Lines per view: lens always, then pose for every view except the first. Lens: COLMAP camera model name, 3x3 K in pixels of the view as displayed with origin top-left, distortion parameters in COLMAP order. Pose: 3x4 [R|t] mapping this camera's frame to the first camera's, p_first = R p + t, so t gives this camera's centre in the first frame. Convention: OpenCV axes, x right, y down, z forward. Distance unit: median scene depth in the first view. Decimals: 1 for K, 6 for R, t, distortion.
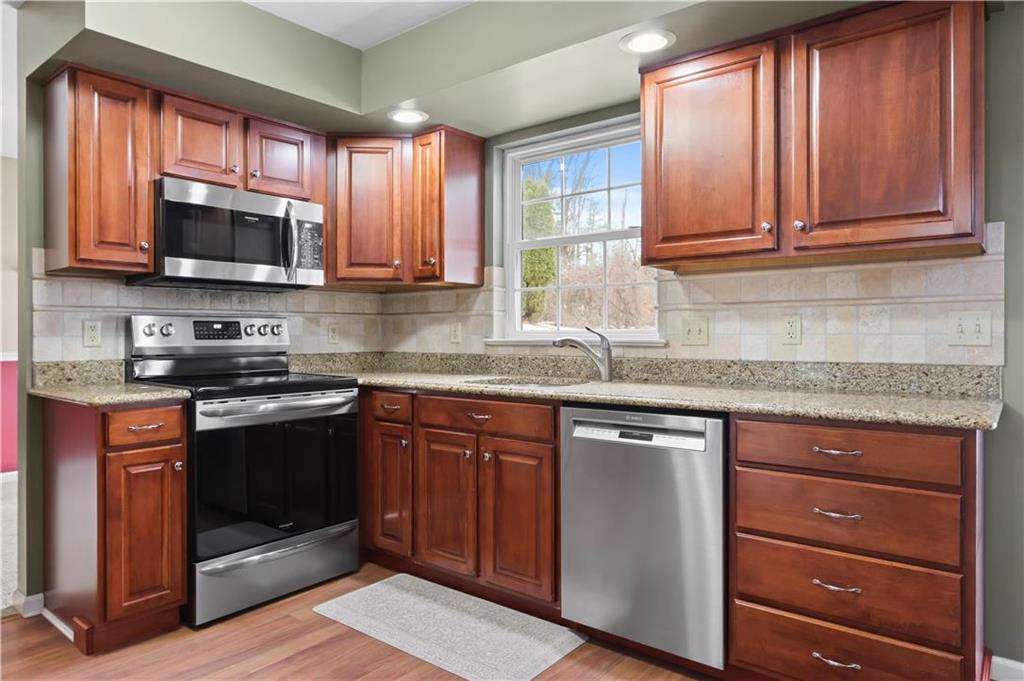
lens RADIAL K [[651.6, 0, 500.0], [0, 651.6, 331.0], [0, 0, 1]] dist [-0.004092, 0.000360]
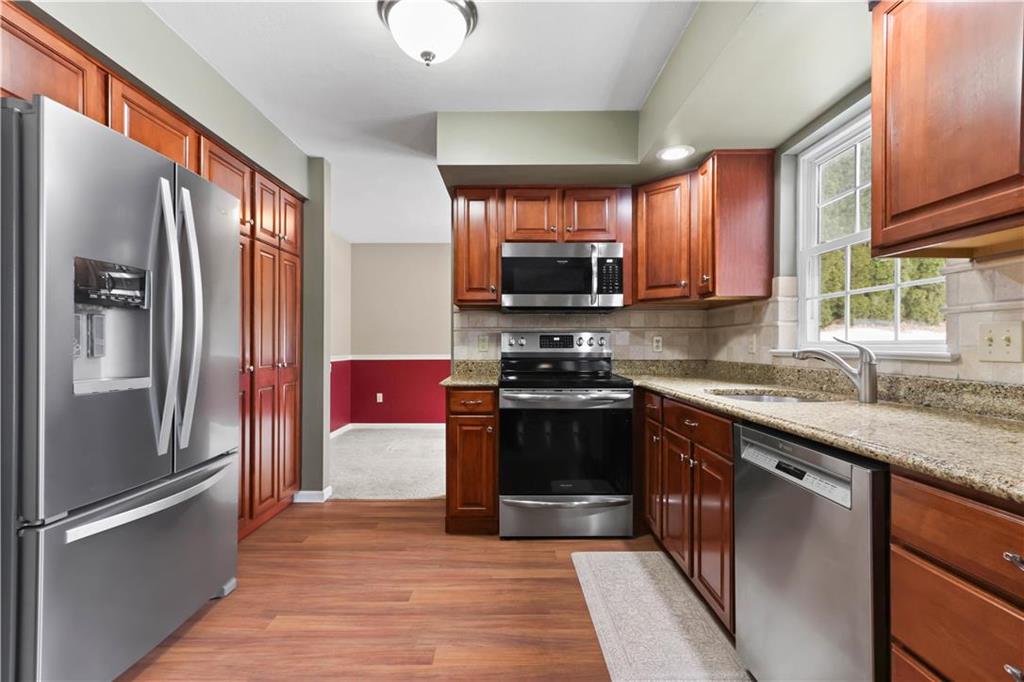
lens RADIAL K [[472.2, 0, 507.9], [0, 472.2, 344.3], [0, 0, 1]] dist [0.000461, 0.000722]
pose [[0.635427, 0.002060, -0.772158, 0.325633], [0.001034, 0.999993, 0.003519, 0.000880], [0.772160, -0.003034, 0.635421, 0.261514]]
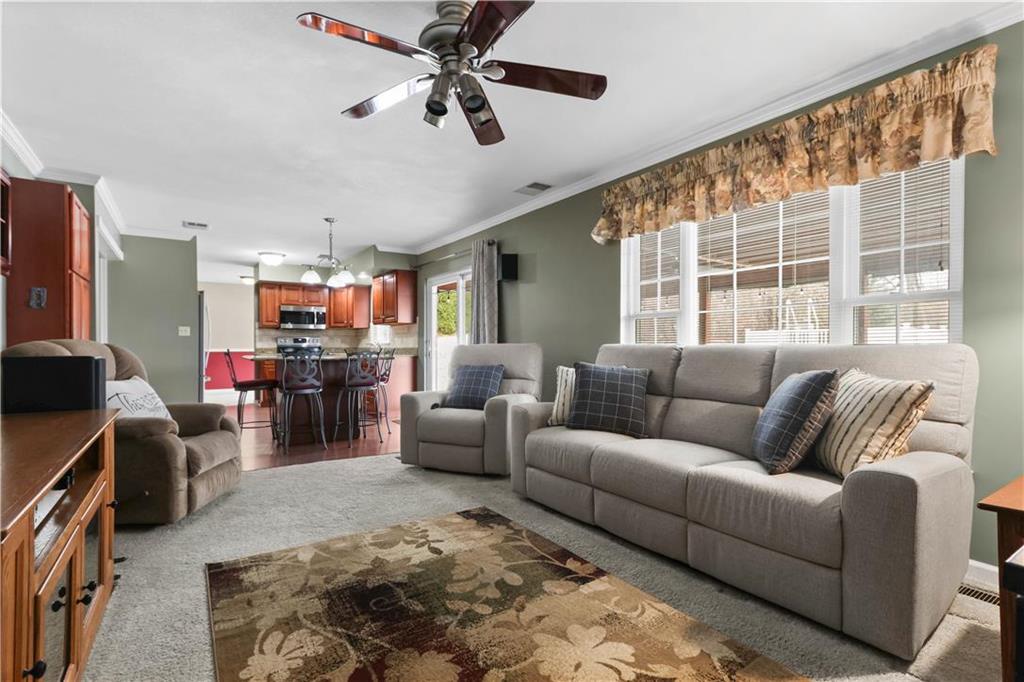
lens RADIAL K [[490.8, 0, 495.6], [0, 490.8, 339.7], [0, 0, 1]] dist [-0.000171, 0.000975]
pose [[0.951375, -0.002136, -0.308027, 1.651359], [-0.000695, 0.999959, -0.009081, 0.018573], [0.308034, 0.008854, 0.951334, -1.488141]]
